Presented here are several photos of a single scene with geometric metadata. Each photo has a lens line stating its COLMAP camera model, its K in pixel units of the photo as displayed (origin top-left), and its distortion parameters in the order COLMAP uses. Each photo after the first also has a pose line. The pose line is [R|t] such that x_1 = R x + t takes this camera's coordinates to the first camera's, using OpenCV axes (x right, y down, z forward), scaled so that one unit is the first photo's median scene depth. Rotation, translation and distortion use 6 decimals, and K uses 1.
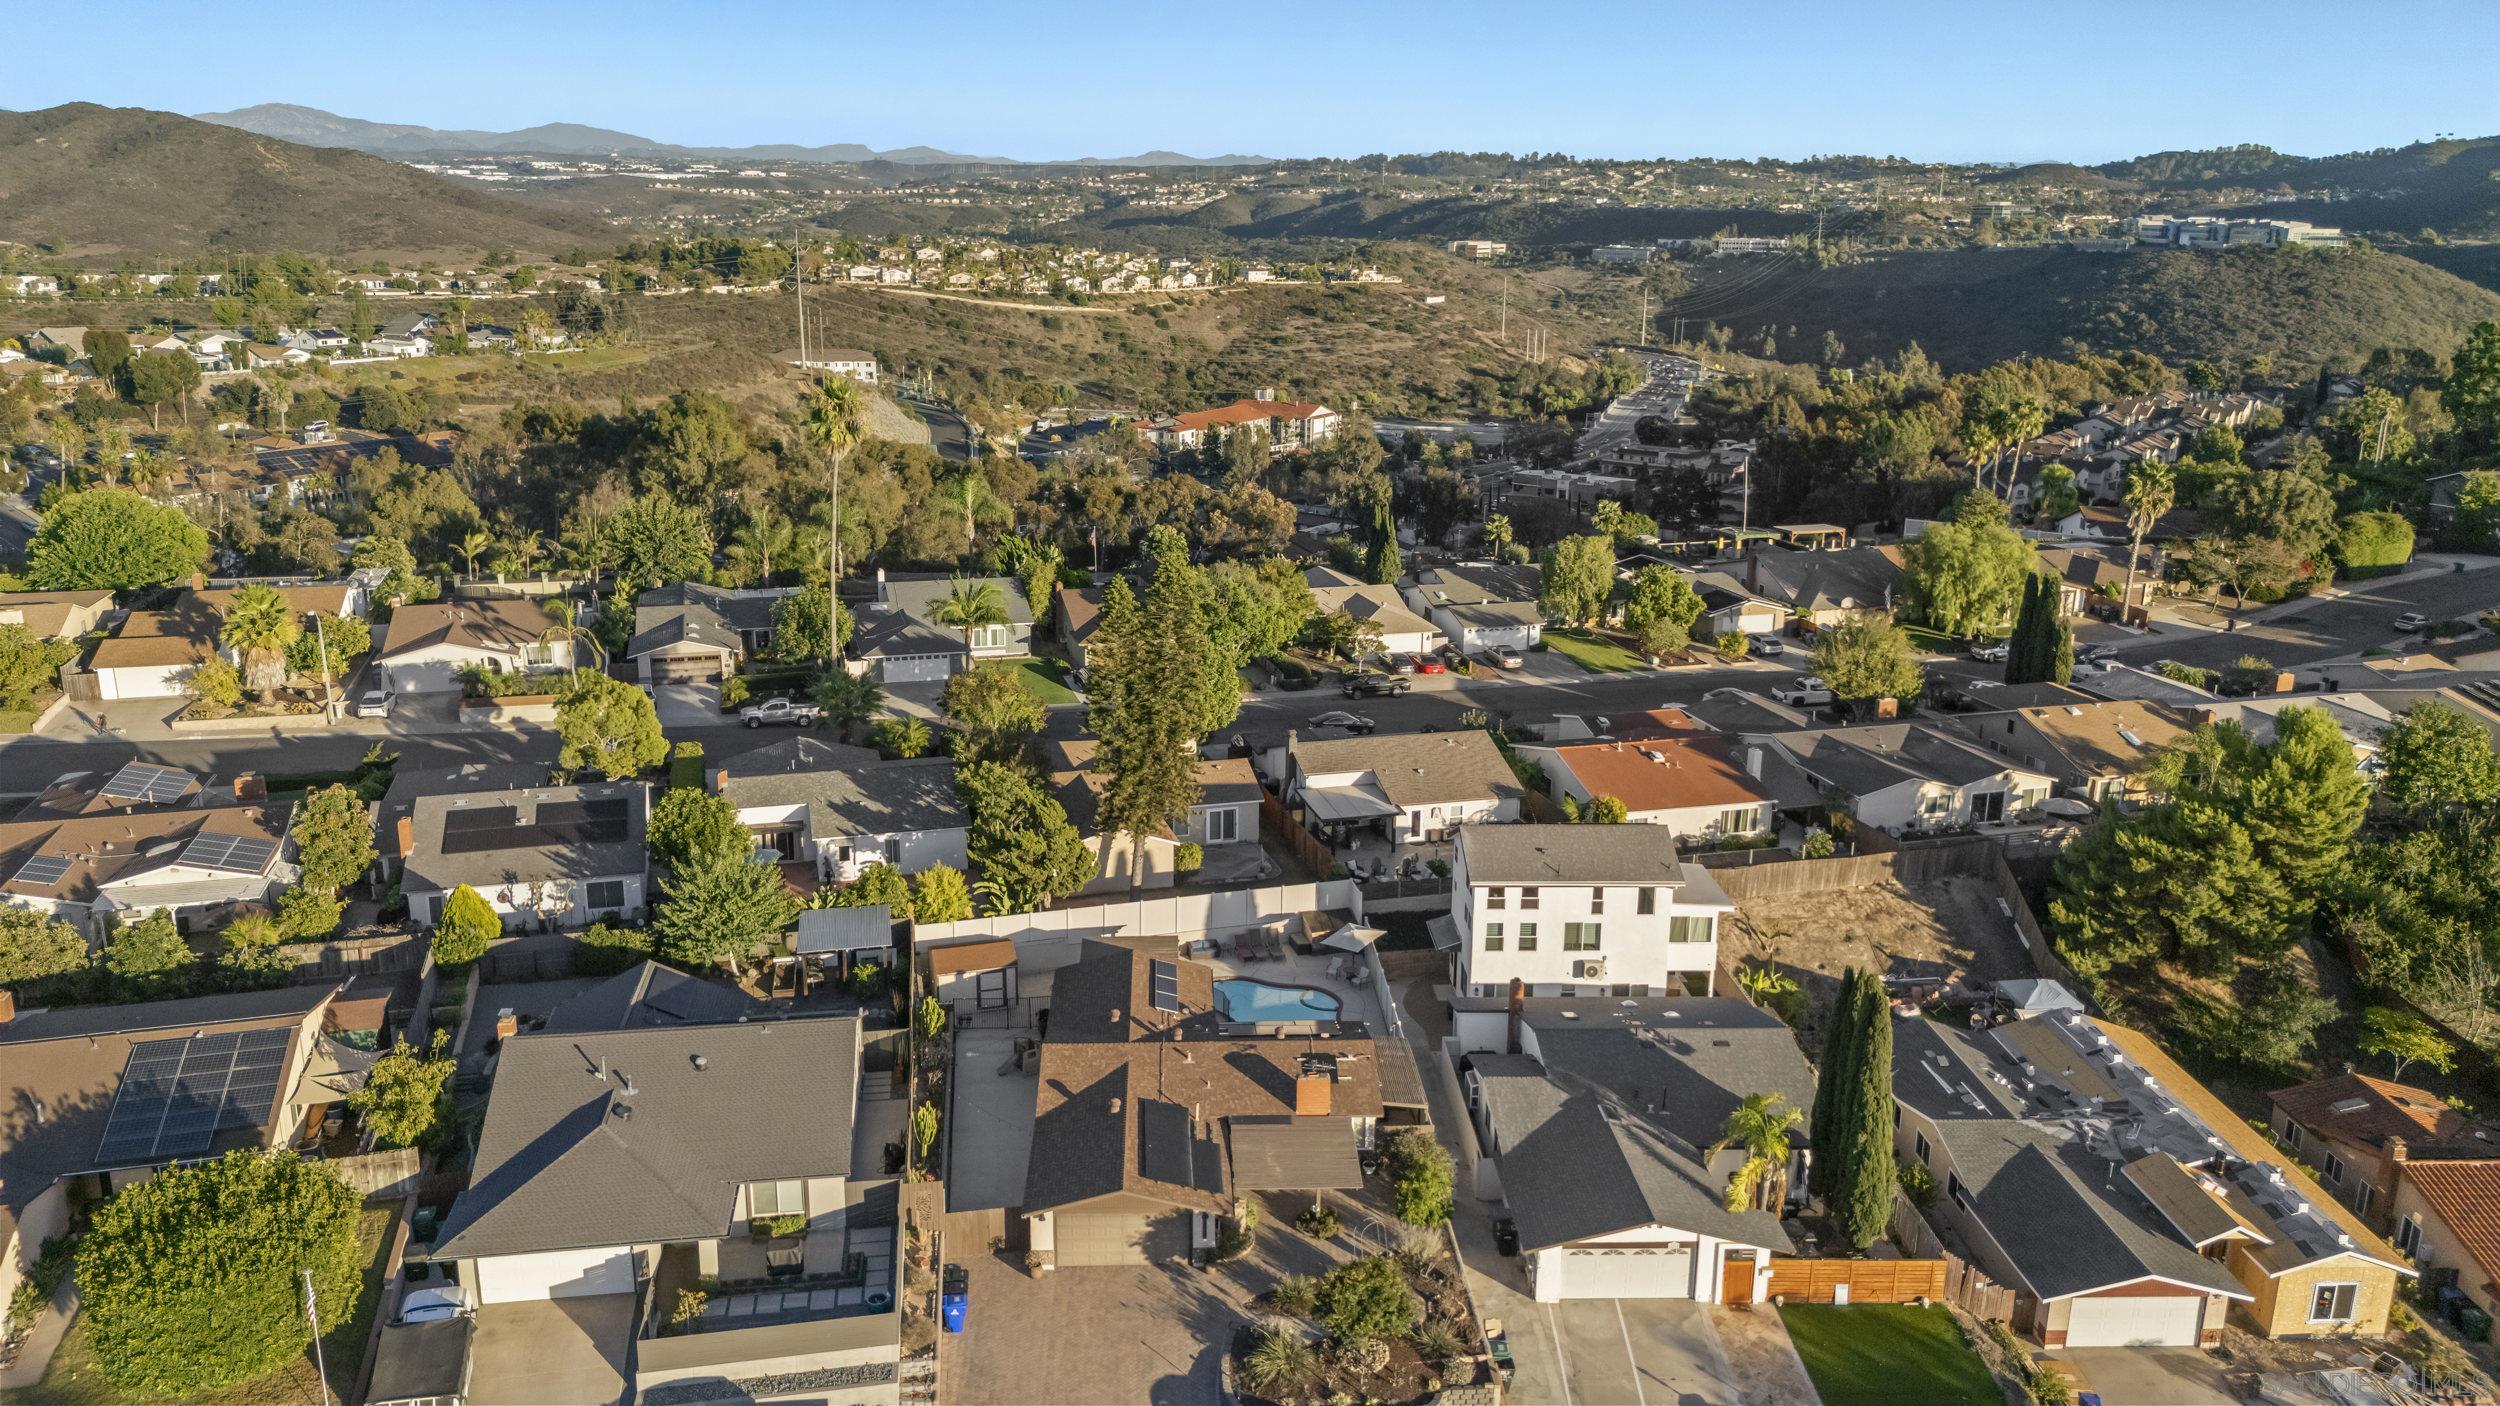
lens RADIAL K [[1850.7, 0, 1250.0], [0, 1850.7, 703.0], [0, 0, 1]] dist [0.091930, -0.115817]
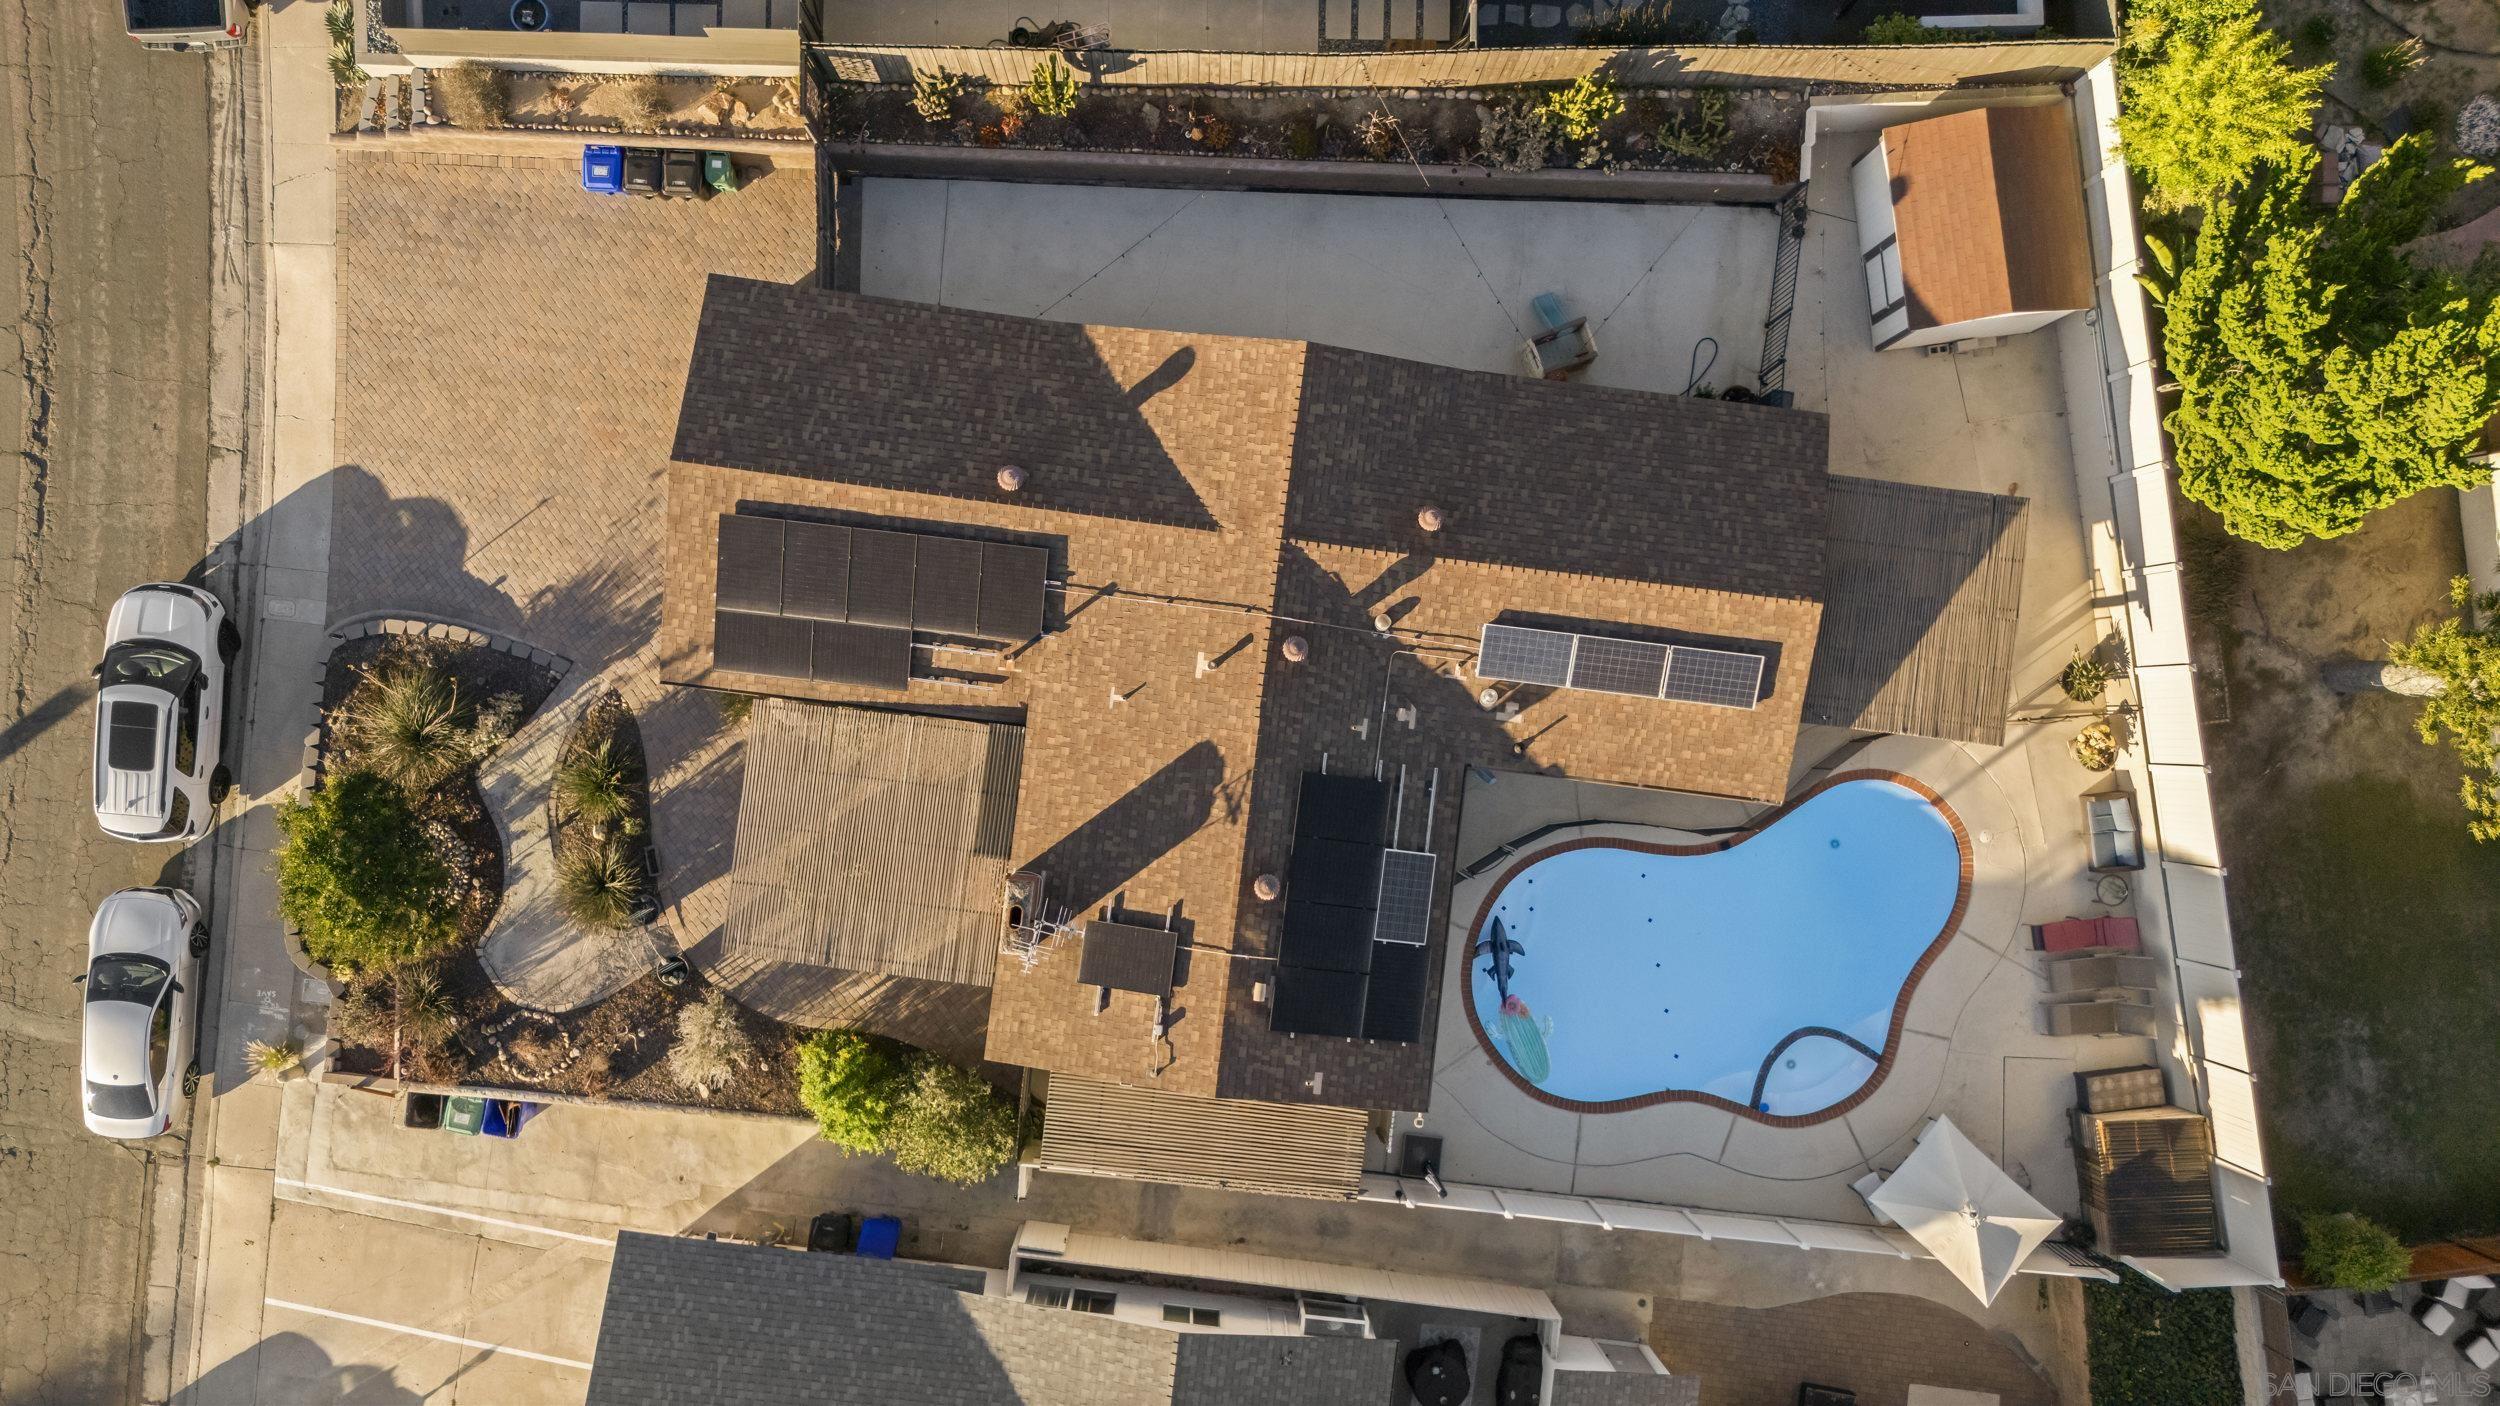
lens RADIAL K [[1831.6, 0, 1255.5], [0, 1831.6, 728.0], [0, 0, 1]] dist [0.074506, -0.080611]
pose [[-0.168577, 0.985445, -0.021890, -0.009323], [-0.278125, -0.026249, 0.960186, -0.196613], [0.945636, 0.167954, 0.278502, 0.764718]]
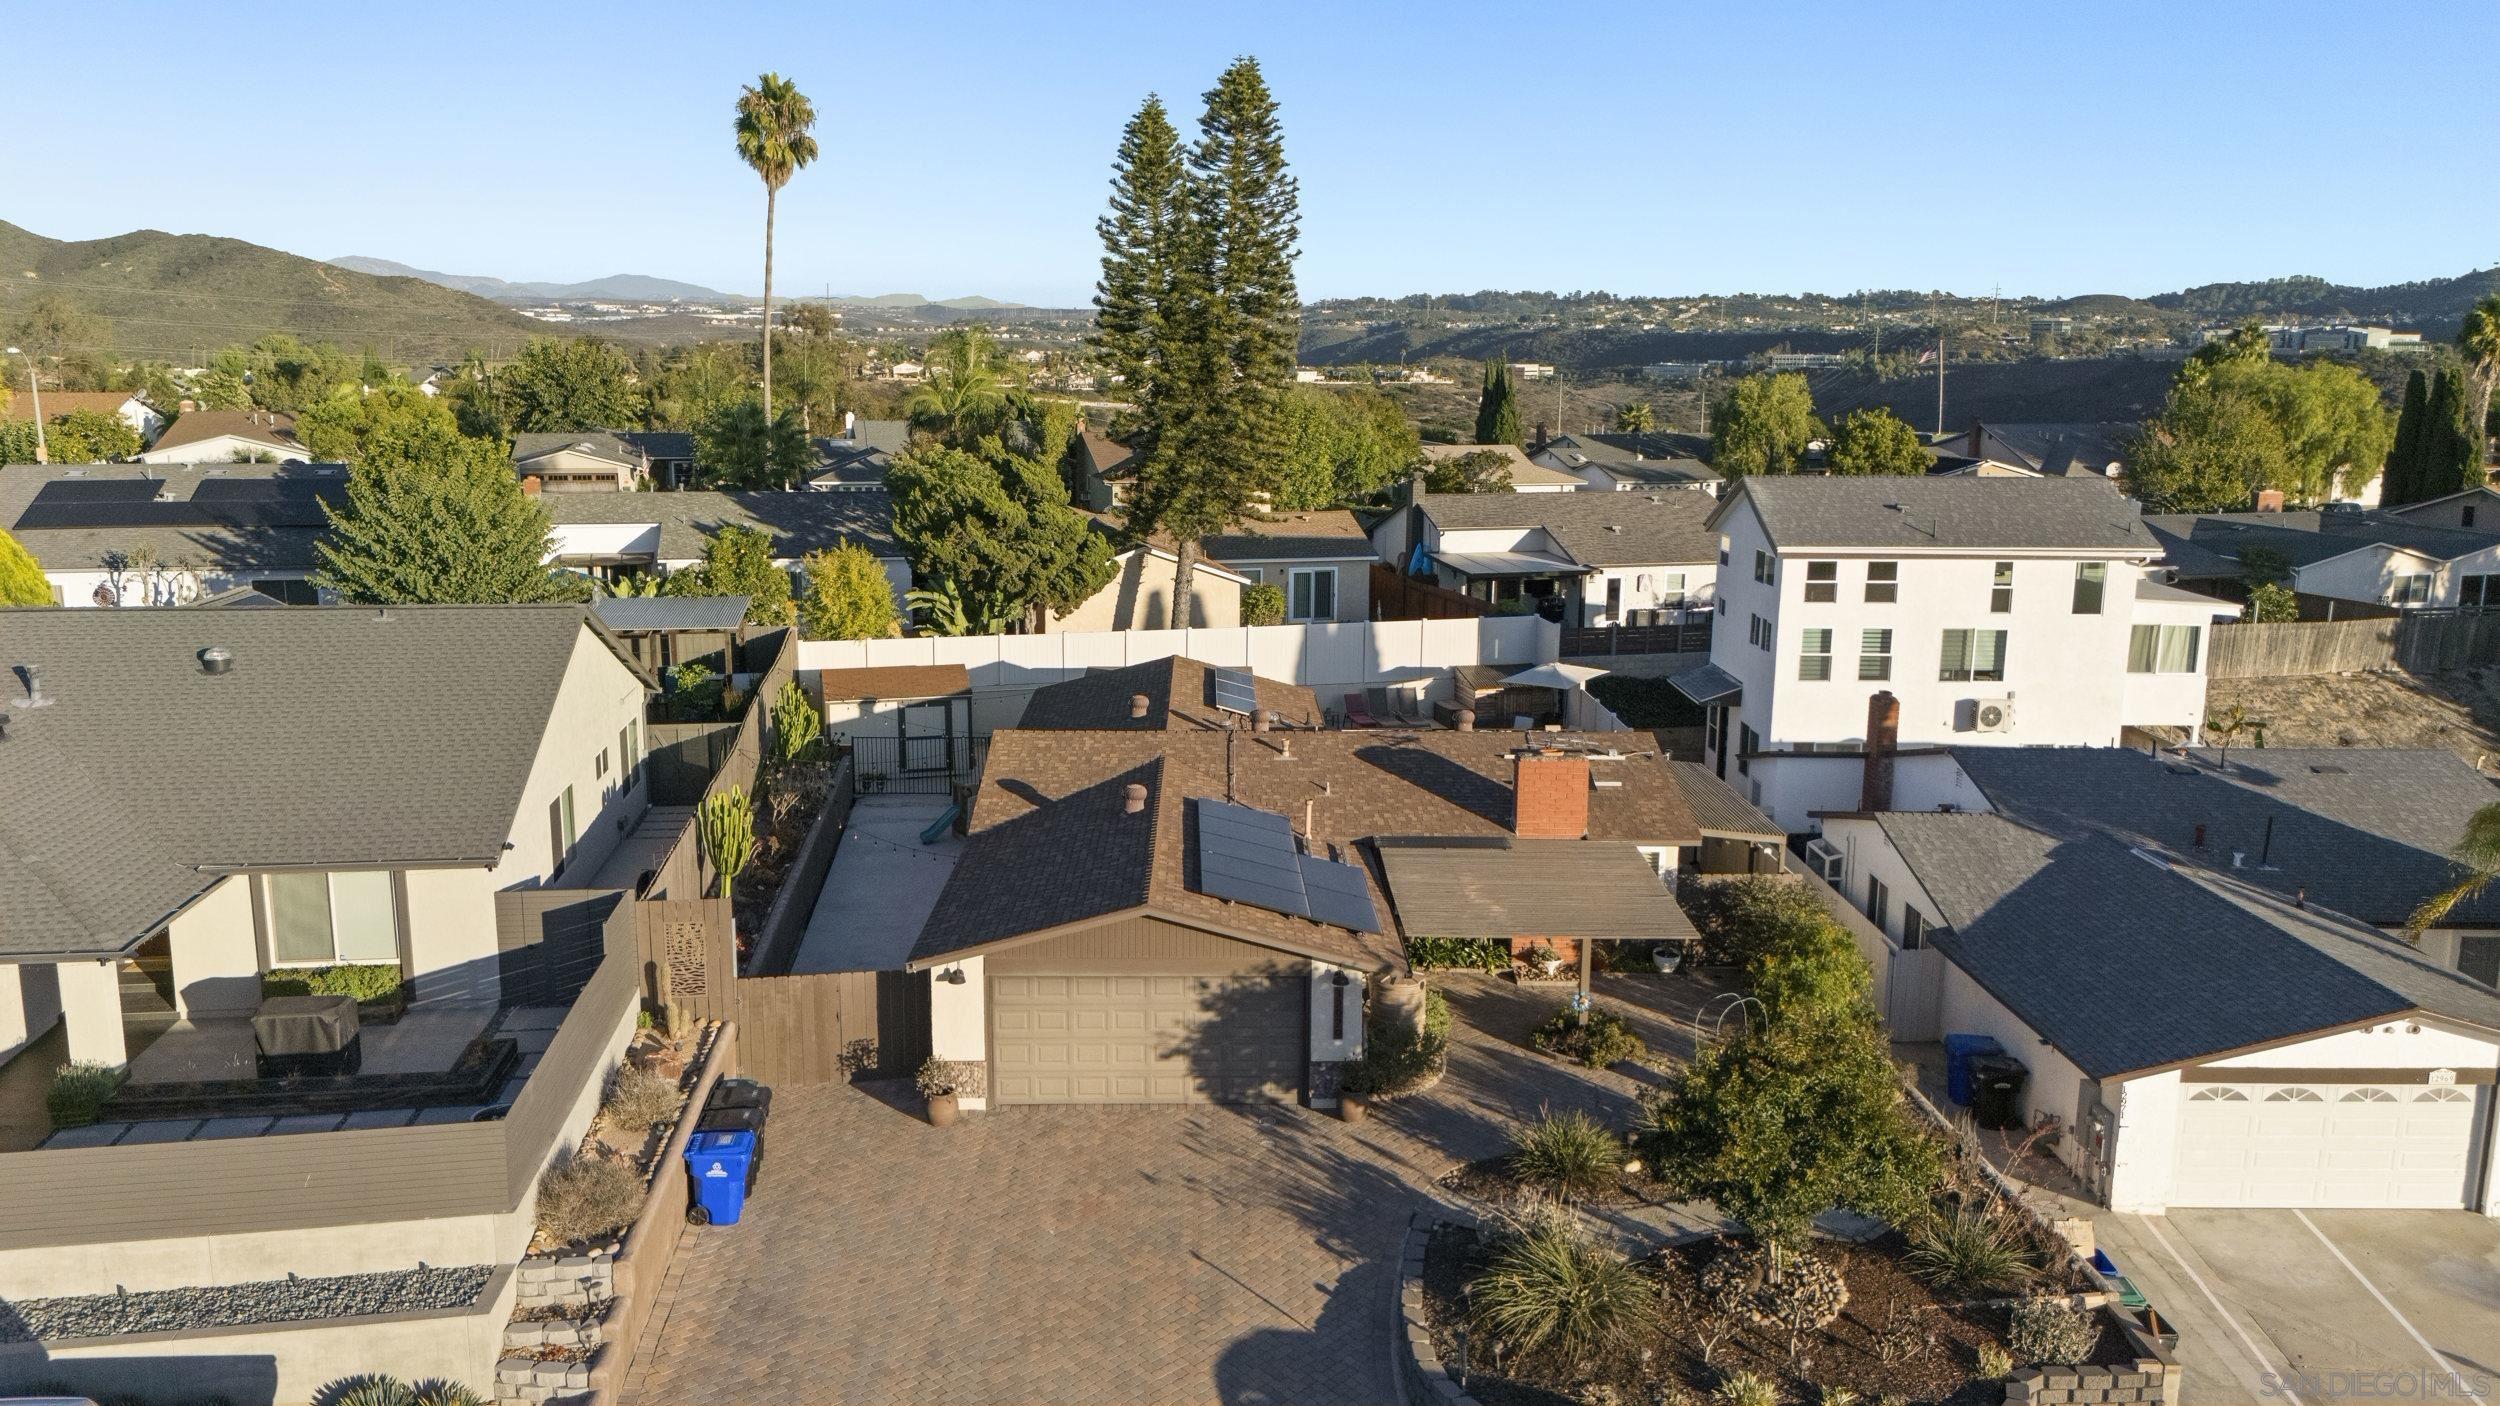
lens RADIAL K [[1831.6, 0, 1255.5], [0, 1831.6, 728.0], [0, 0, 1]] dist [0.074506, -0.080611]
pose [[0.999791, 0.005730, -0.019645, -0.027068], [-0.007003, 0.997838, -0.065354, 0.185863], [0.019228, 0.065478, 0.997669, 0.439110]]
